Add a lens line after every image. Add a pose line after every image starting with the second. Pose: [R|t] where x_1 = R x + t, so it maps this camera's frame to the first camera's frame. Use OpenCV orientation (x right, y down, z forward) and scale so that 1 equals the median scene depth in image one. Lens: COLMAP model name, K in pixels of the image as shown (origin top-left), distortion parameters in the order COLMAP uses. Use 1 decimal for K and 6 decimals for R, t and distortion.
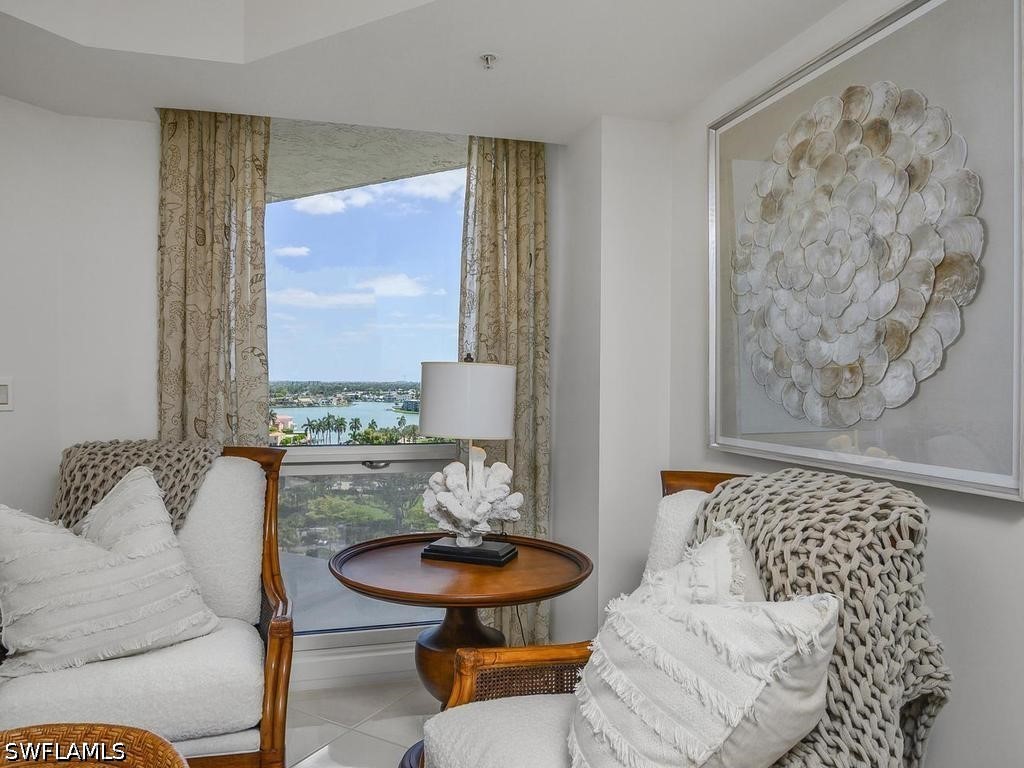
lens RADIAL K [[692.0, 0, 507.4], [0, 692.0, 388.6], [0, 0, 1]] dist [-0.032971, 0.000883]
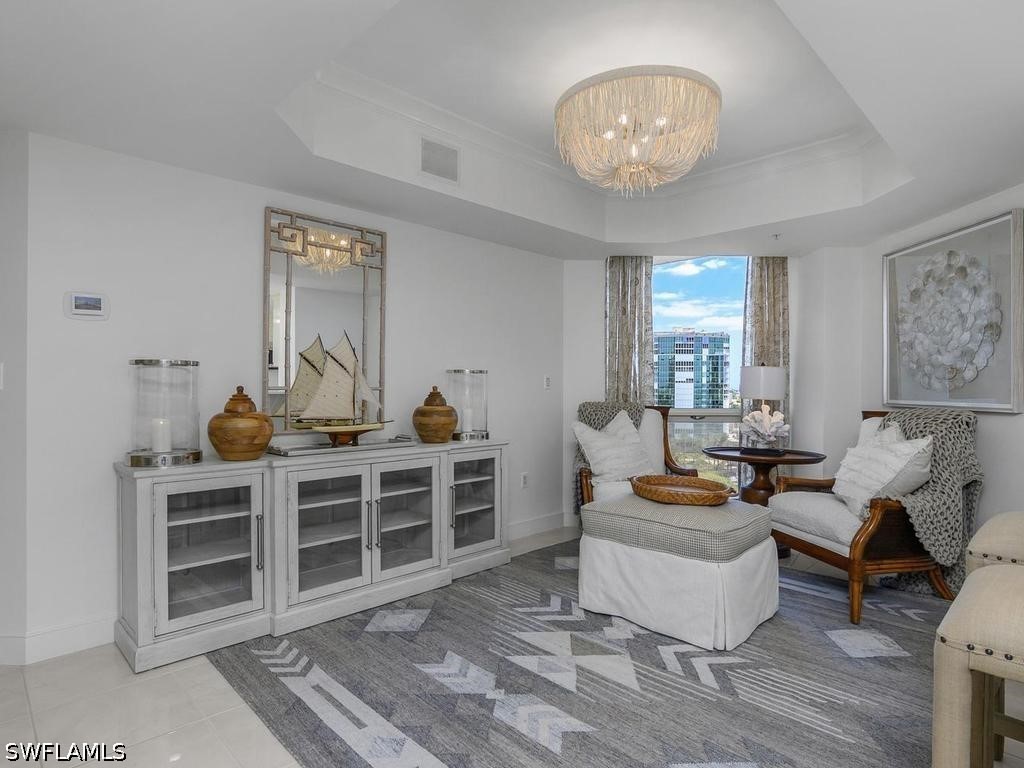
lens RADIAL K [[571.1, 0, 510.1], [0, 571.1, 389.5], [0, 0, 1]] dist [-0.019447, -0.001829]
pose [[0.959990, 0.000616, -0.280034, -0.448292], [-0.001811, 0.999990, -0.004008, 0.063750], [0.280029, 0.004355, 0.959982, -1.381936]]
